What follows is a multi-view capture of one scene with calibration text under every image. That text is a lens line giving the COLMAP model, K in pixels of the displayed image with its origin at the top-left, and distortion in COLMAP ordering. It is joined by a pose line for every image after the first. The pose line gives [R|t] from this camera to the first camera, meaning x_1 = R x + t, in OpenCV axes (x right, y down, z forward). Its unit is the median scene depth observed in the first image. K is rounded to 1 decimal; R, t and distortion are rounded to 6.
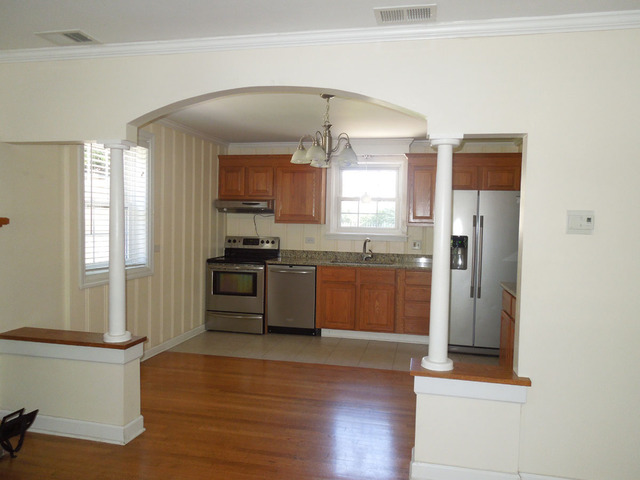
lens RADIAL K [[484.5, 0, 324.9], [0, 484.5, 238.8], [0, 0, 1]] dist [-0.010327, 0.003635]
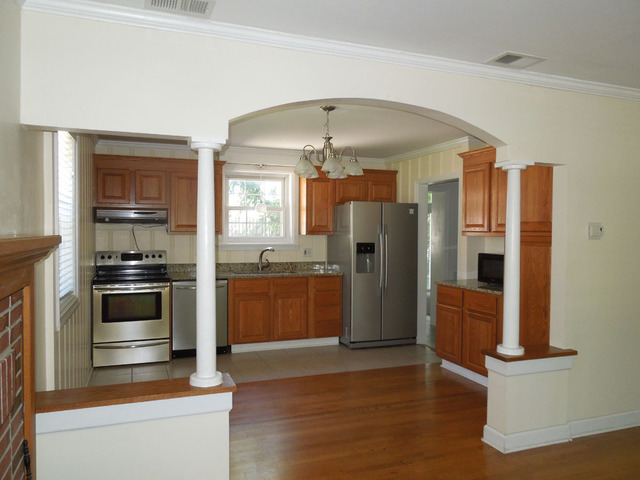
lens RADIAL K [[484.5, 0, 324.9], [0, 484.5, 238.8], [0, 0, 1]] dist [-0.010327, 0.003635]
pose [[0.844167, -0.025130, 0.535491, -0.354048], [0.032089, 0.999478, -0.003681, -0.012663], [-0.535119, 0.020291, 0.844533, 0.098805]]
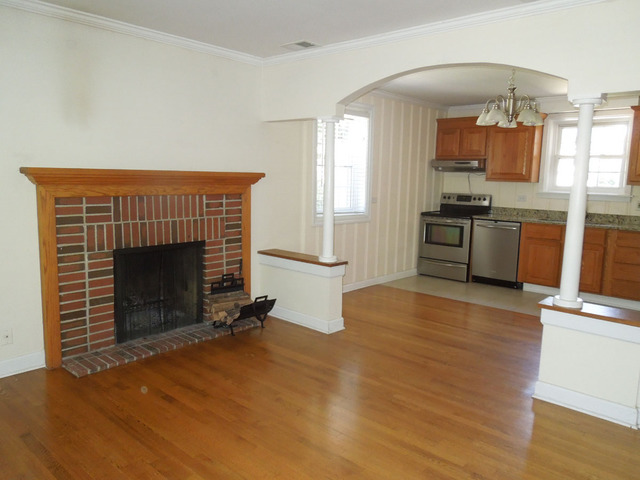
lens RADIAL K [[484.5, 0, 324.9], [0, 484.5, 238.8], [0, 0, 1]] dist [-0.010327, 0.003635]
pose [[0.869278, 0.064480, -0.490100, 0.124874], [-0.025751, 0.996017, 0.085366, 0.012807], [0.493653, -0.061587, 0.867476, -0.109449]]
